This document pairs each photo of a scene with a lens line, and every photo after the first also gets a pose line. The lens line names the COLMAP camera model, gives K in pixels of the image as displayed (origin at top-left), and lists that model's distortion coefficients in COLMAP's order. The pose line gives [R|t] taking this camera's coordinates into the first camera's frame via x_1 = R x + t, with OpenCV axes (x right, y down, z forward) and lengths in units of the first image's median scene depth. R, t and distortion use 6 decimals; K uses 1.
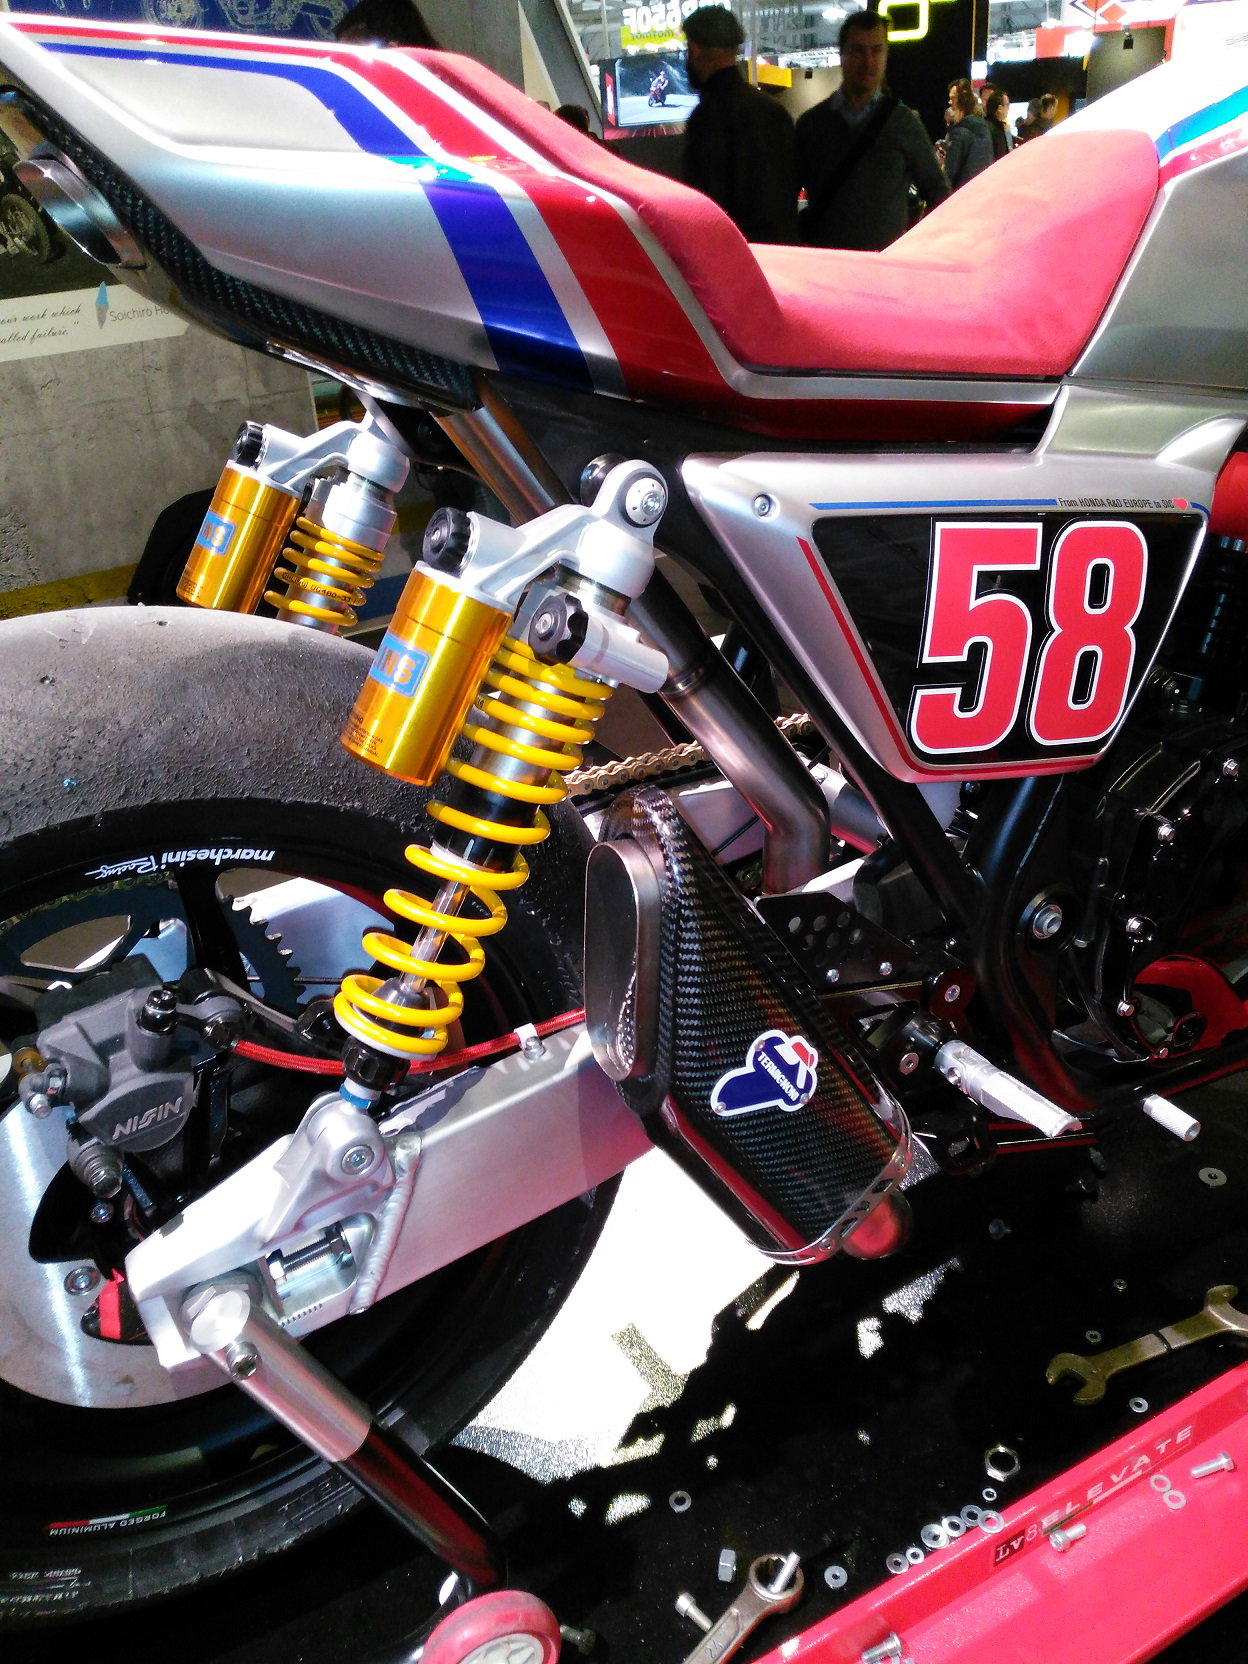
lens RADIAL K [[1340.7, 0, 609.4], [0, 1340.7, 841.8], [0, 0, 1]] dist [0.009857, -0.029629]
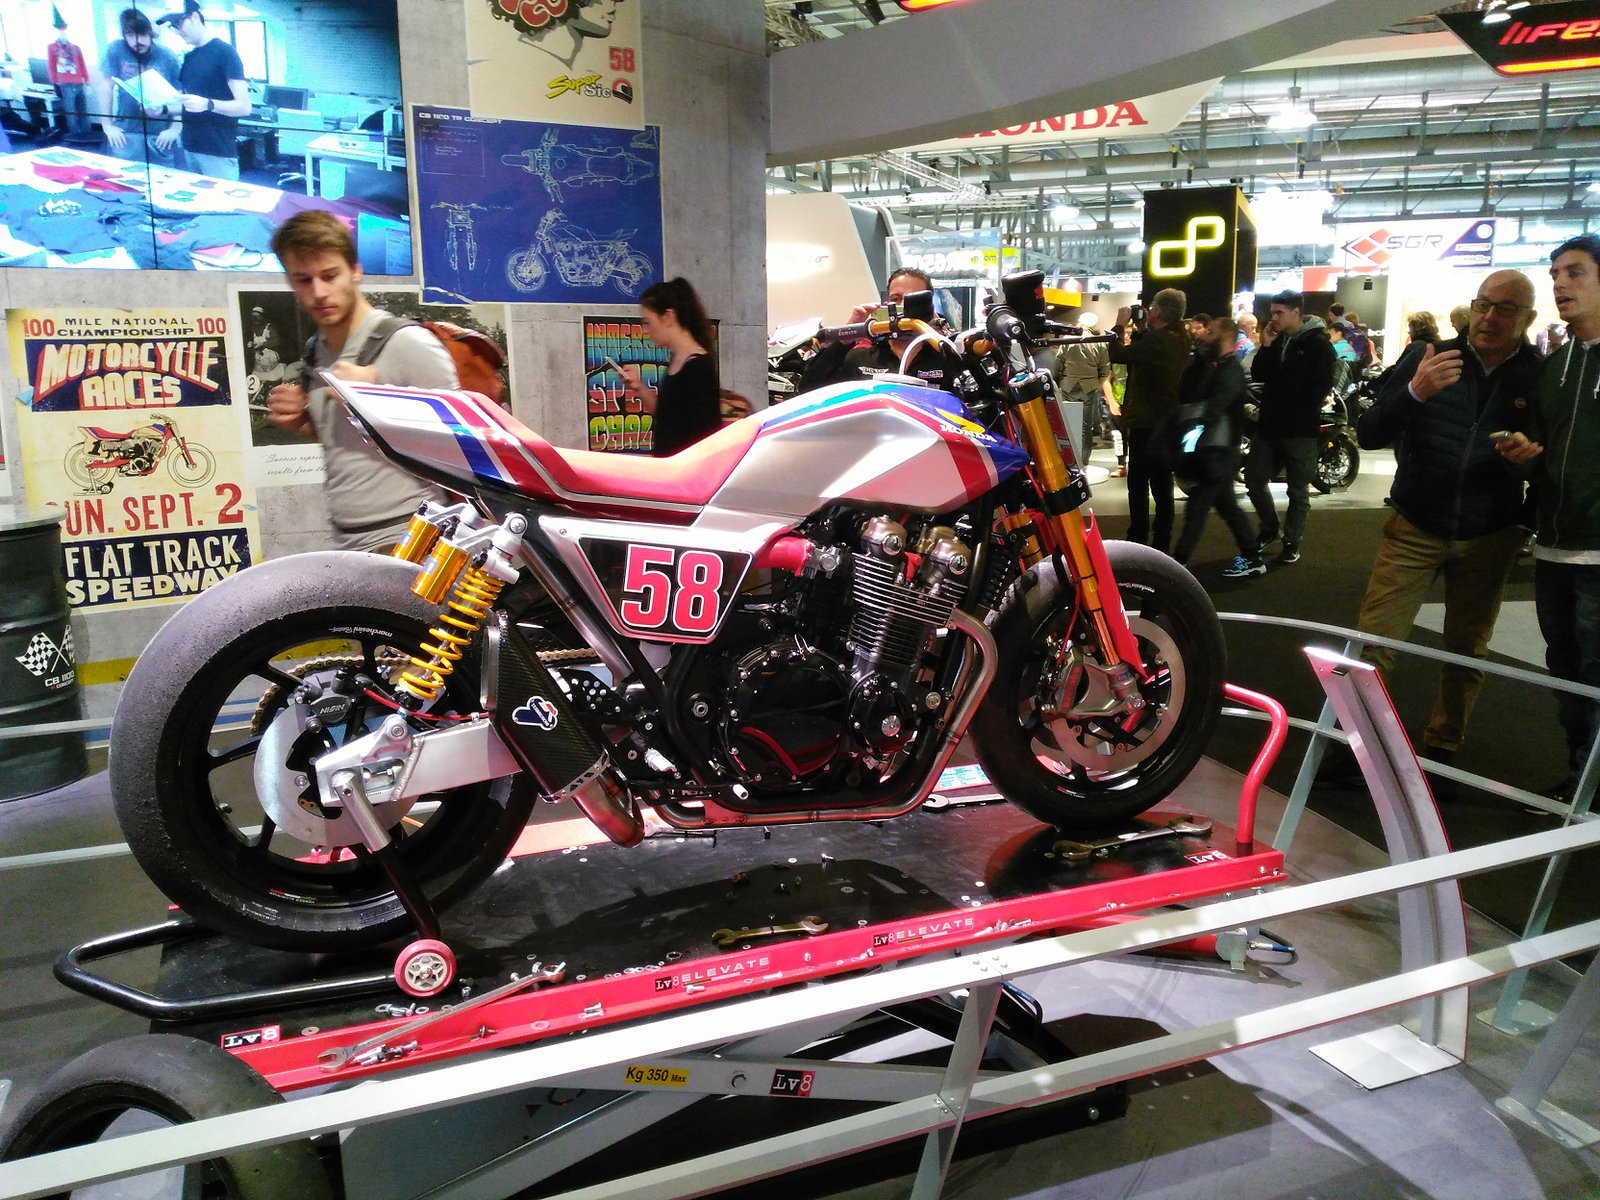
lens RADIAL K [[1289.1, 0, 811.3], [0, 1289.1, 601.5], [0, 0, 1]] dist [0.009857, -0.029629]
pose [[0.993507, 0.076247, -0.084441, 0.894963], [-0.096308, 0.958757, -0.267413, 0.607389], [0.060569, 0.273809, 0.959875, -1.676823]]
